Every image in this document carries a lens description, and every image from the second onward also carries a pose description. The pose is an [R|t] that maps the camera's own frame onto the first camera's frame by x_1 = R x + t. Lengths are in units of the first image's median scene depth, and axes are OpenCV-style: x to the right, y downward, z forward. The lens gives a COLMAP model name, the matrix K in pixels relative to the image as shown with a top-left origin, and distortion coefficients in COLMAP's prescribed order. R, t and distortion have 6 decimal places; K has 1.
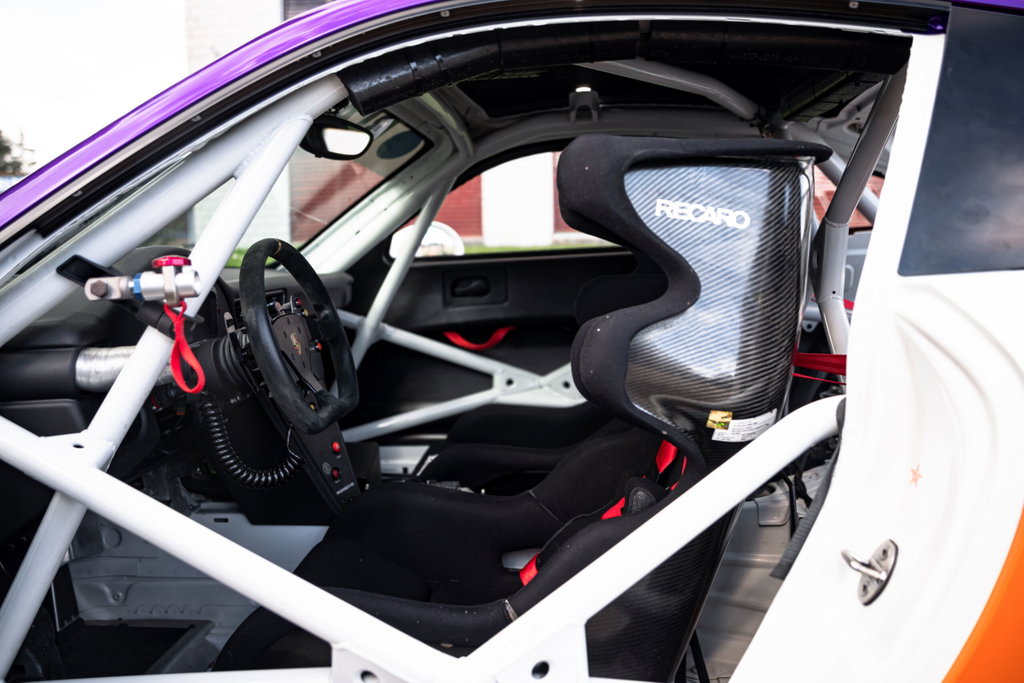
lens RADIAL K [[826.0, 0, 513.5], [0, 826.0, 340.4], [0, 0, 1]] dist [-0.029020, 0.015308]
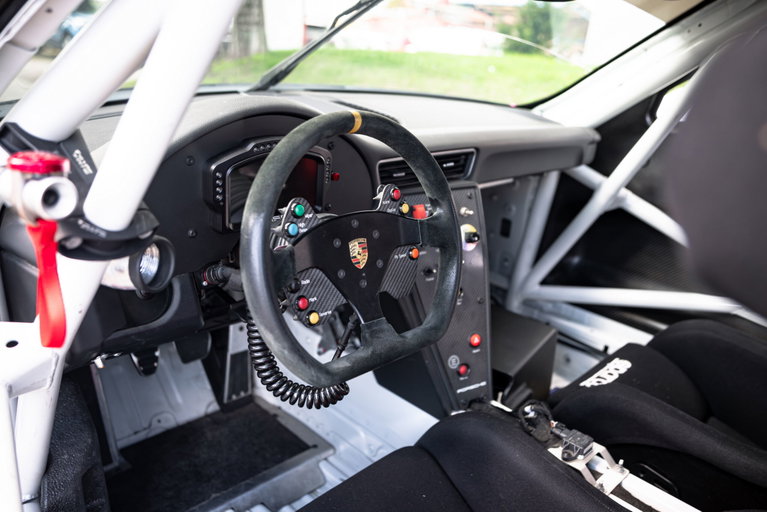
lens RADIAL K [[618.7, 0, 383.8], [0, 618.7, 255.0], [0, 0, 1]] dist [-0.029020, 0.015308]
pose [[0.765646, 0.294743, -0.571763, 0.064850], [-0.176149, 0.950941, 0.254327, -0.112941], [0.618674, -0.094009, 0.780003, 0.438678]]
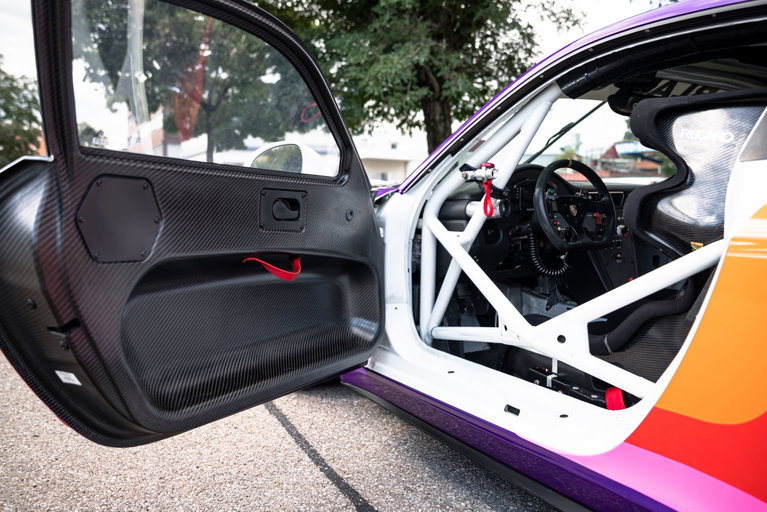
lens RADIAL K [[618.7, 0, 386.3], [0, 618.7, 258.7], [0, 0, 1]] dist [-0.029020, 0.015308]
pose [[0.581100, 0.102445, -0.807359, 0.556958], [-0.105629, 0.993148, 0.049993, 0.073814], [0.806948, 0.056230, 0.587940, -0.211008]]
